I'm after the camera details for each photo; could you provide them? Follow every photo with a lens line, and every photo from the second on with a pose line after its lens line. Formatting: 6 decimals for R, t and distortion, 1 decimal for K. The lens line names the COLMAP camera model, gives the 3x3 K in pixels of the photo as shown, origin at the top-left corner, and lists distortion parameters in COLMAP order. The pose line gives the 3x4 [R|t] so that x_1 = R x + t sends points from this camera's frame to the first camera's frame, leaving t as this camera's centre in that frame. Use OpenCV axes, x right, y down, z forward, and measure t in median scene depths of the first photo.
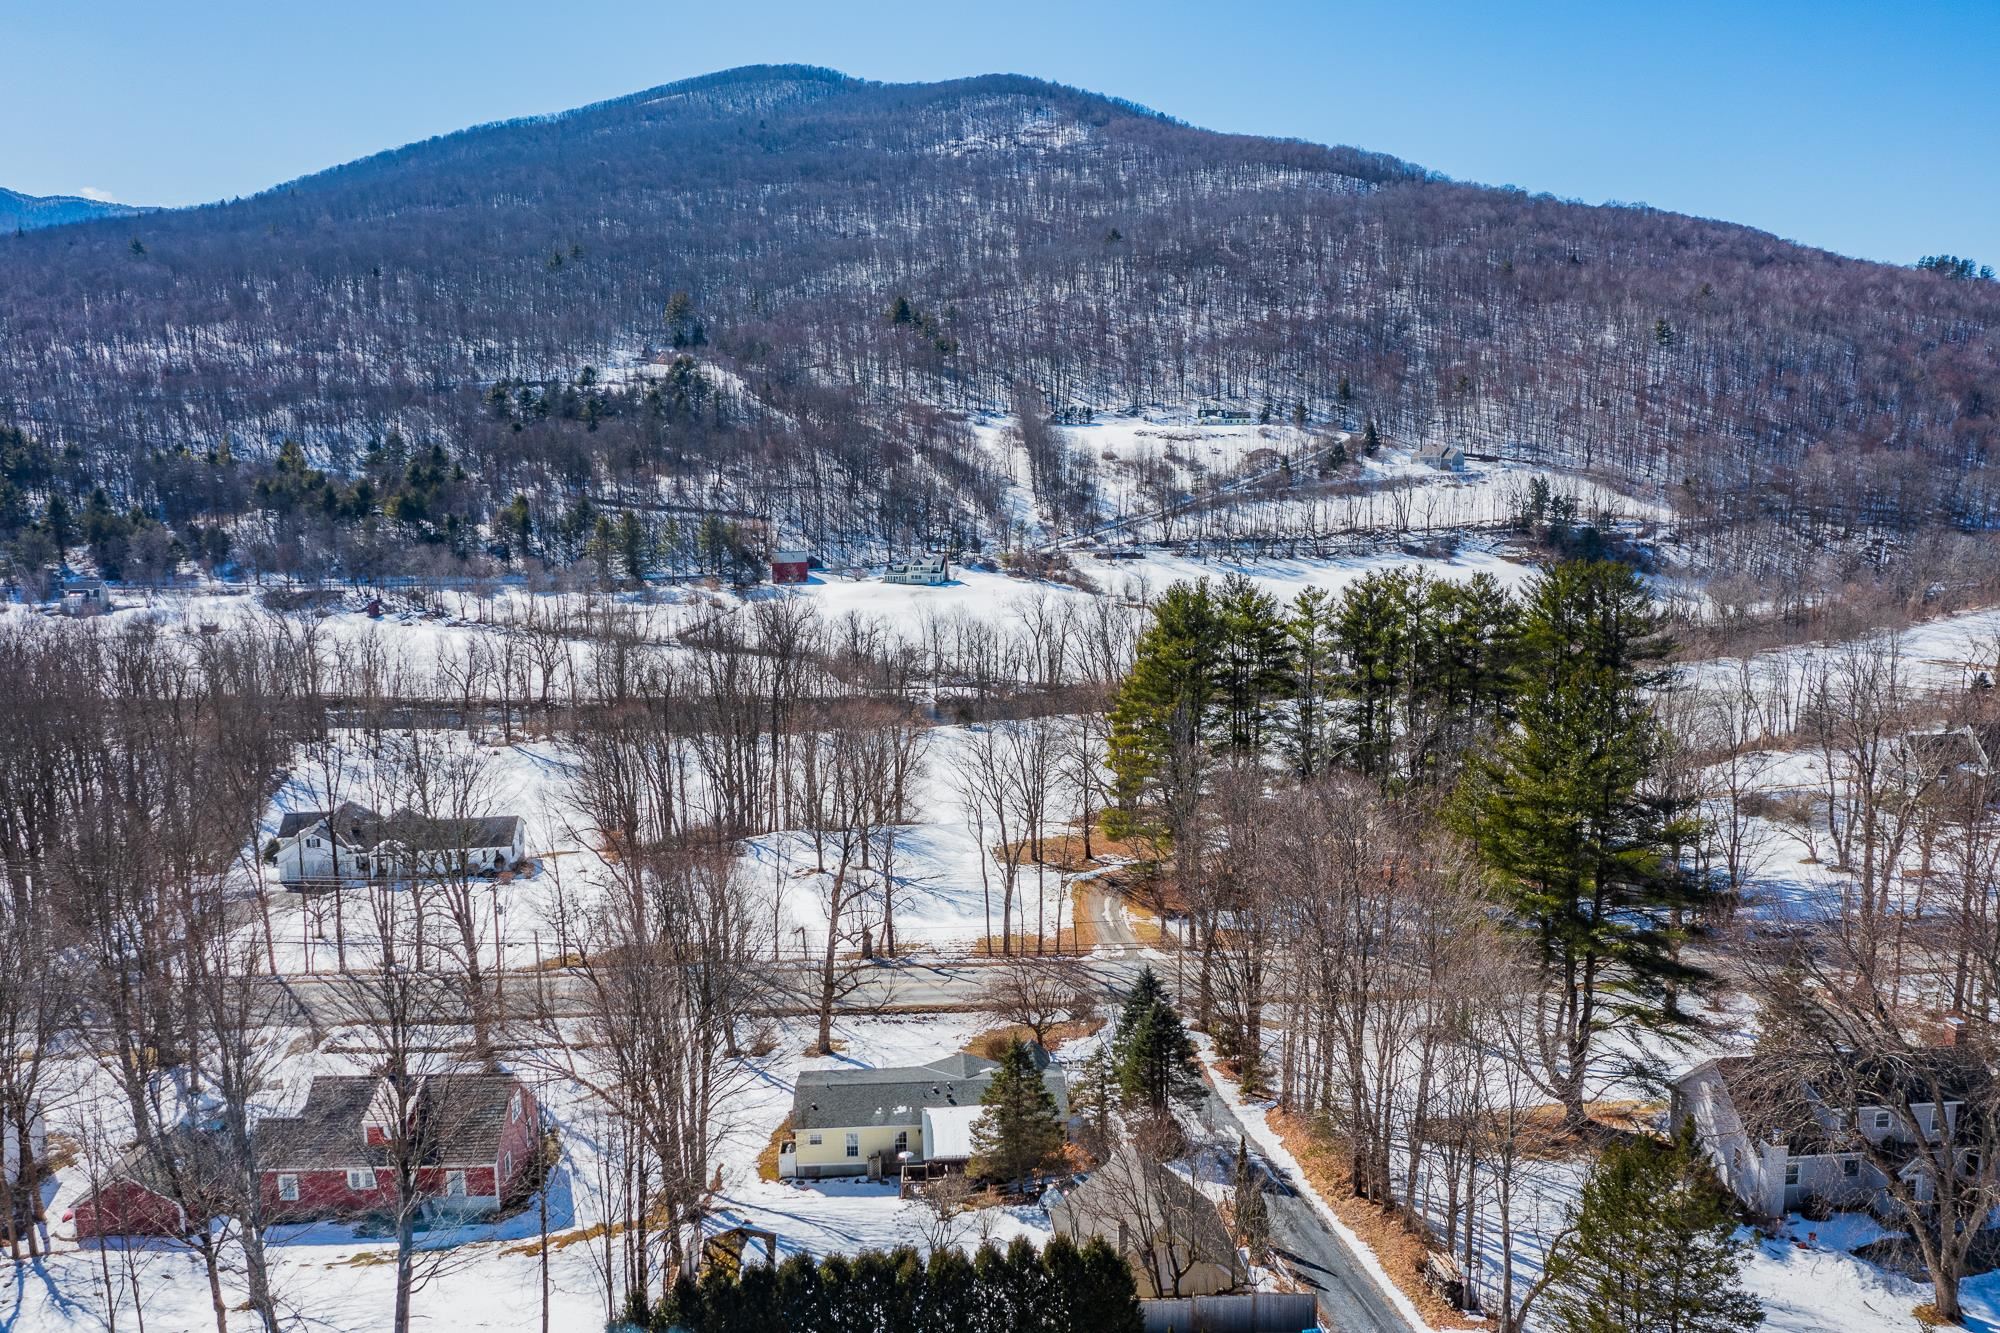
lens RADIAL K [[1453.2, 0, 1000.4], [0, 1453.2, 717.0], [0, 0, 1]] dist [-0.032434, -0.001505]
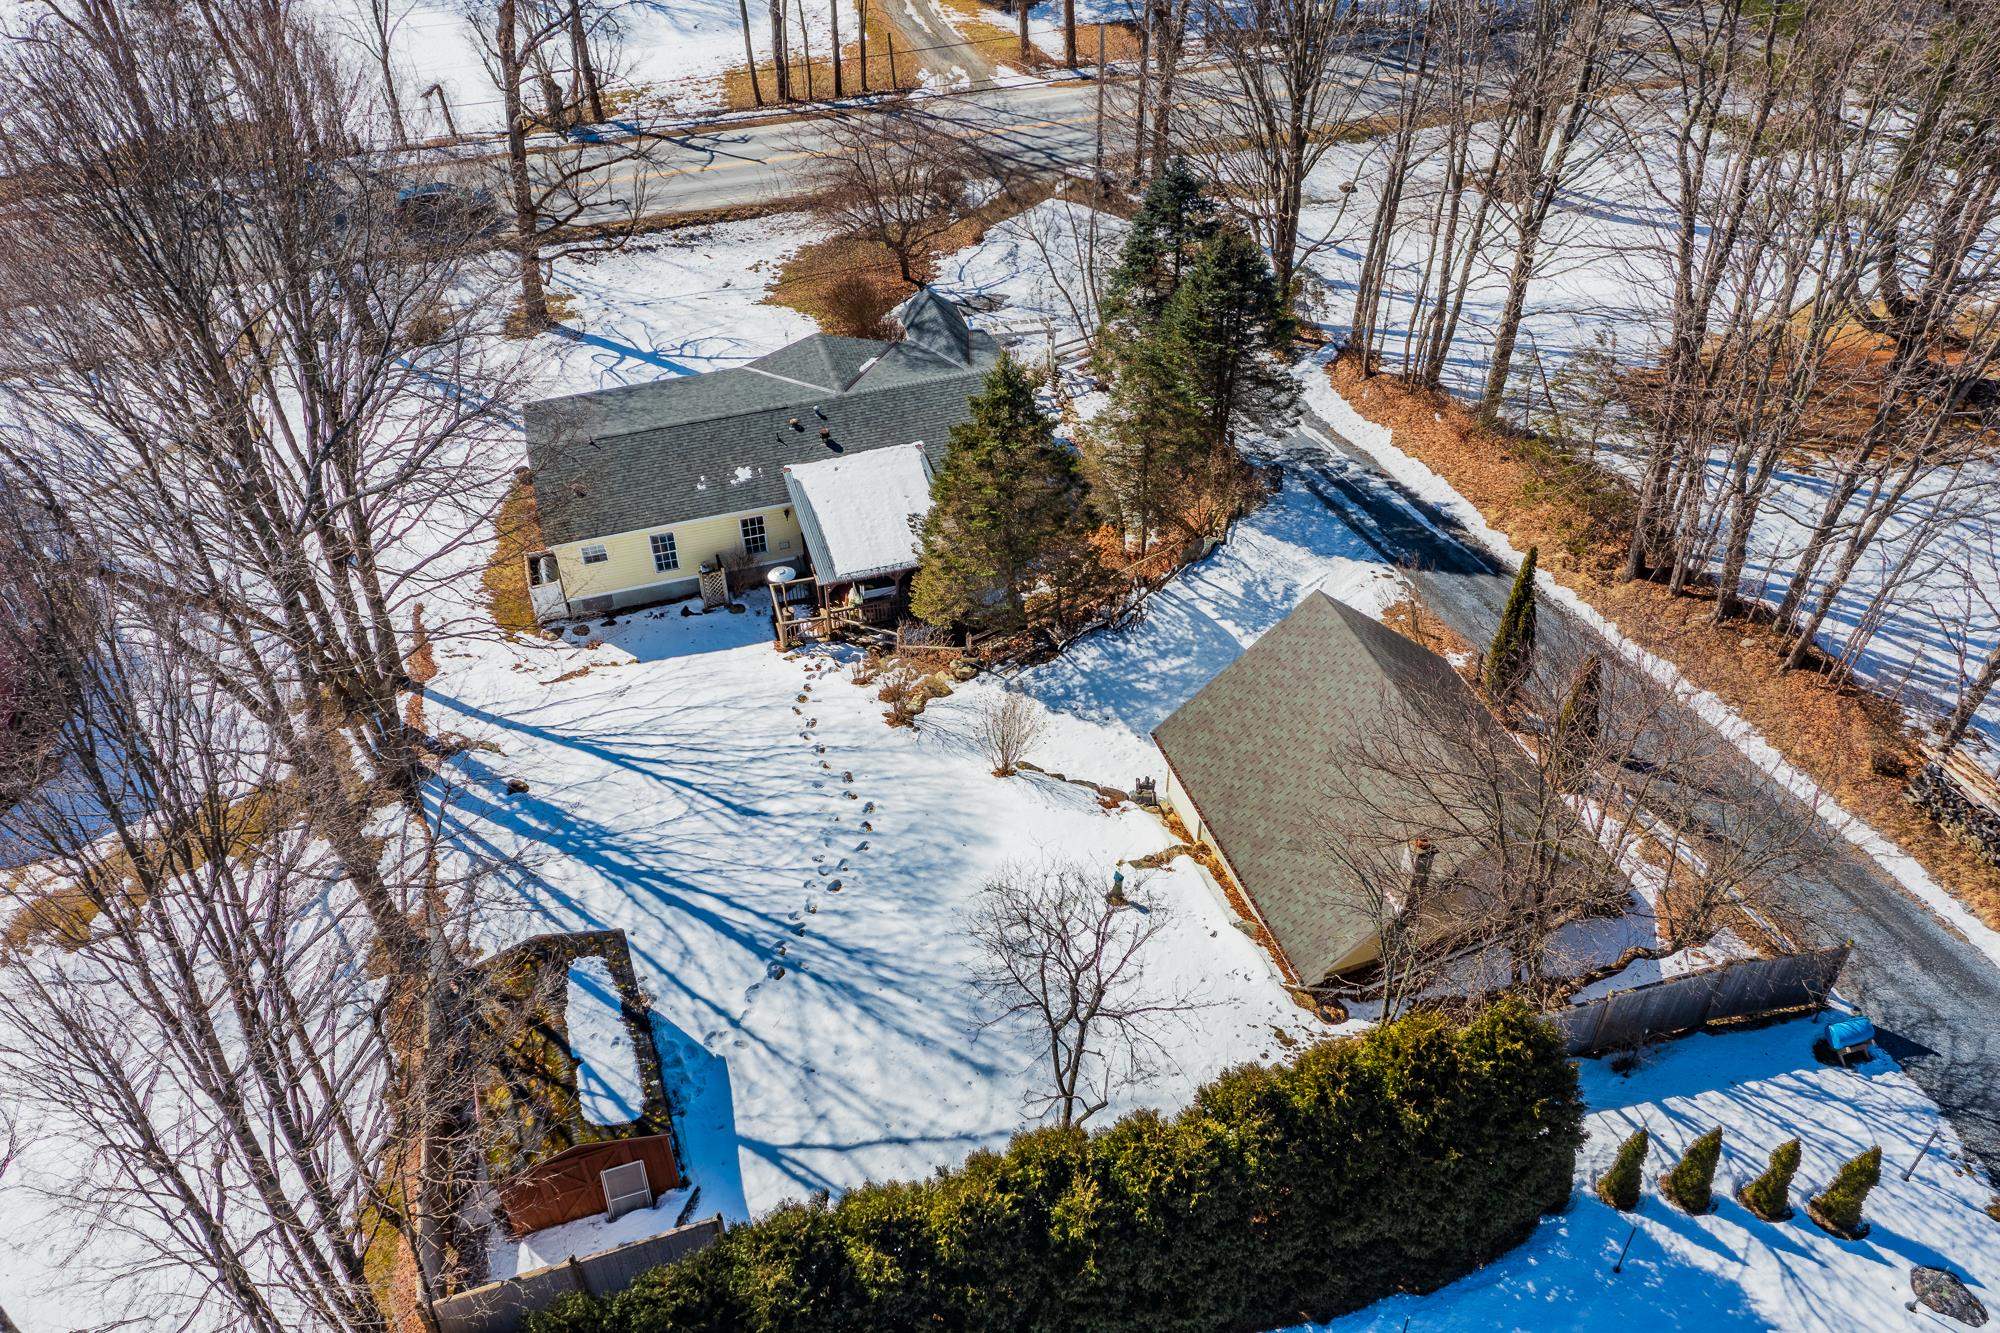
lens RADIAL K [[1453.2, 0, 1000.4], [0, 1453.2, 717.0], [0, 0, 1]] dist [-0.032434, -0.001505]
pose [[0.971803, -0.162690, 0.170679, -0.083038], [0.035805, 0.817265, 0.575148, 0.040620], [-0.233060, -0.552820, 0.800046, 0.507887]]
